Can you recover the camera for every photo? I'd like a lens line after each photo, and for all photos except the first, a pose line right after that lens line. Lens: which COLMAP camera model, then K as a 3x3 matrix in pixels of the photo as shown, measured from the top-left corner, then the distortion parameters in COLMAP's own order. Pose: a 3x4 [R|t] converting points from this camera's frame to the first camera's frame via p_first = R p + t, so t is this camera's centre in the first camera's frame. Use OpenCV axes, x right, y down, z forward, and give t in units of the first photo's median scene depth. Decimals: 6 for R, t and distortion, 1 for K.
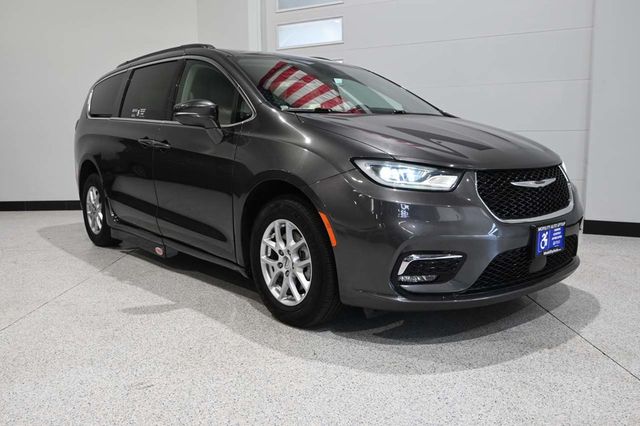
lens RADIAL K [[548.6, 0, 318.1], [0, 548.6, 212.6], [0, 0, 1]] dist [-0.015075, -0.000746]
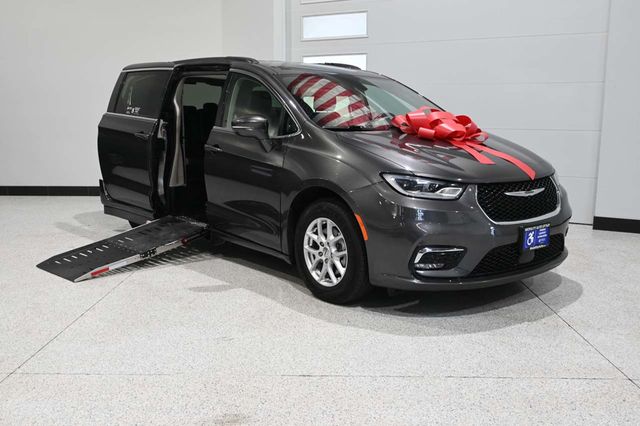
lens RADIAL K [[613.1, 0, 312.7], [0, 613.1, 237.6], [0, 0, 1]] dist [-0.031900, 0.000000]
pose [[0.999512, 0.017280, -0.026029, -0.051330], [-0.015478, 0.997571, 0.067921, -0.036905], [0.027140, -0.067485, 0.997351, -0.400851]]
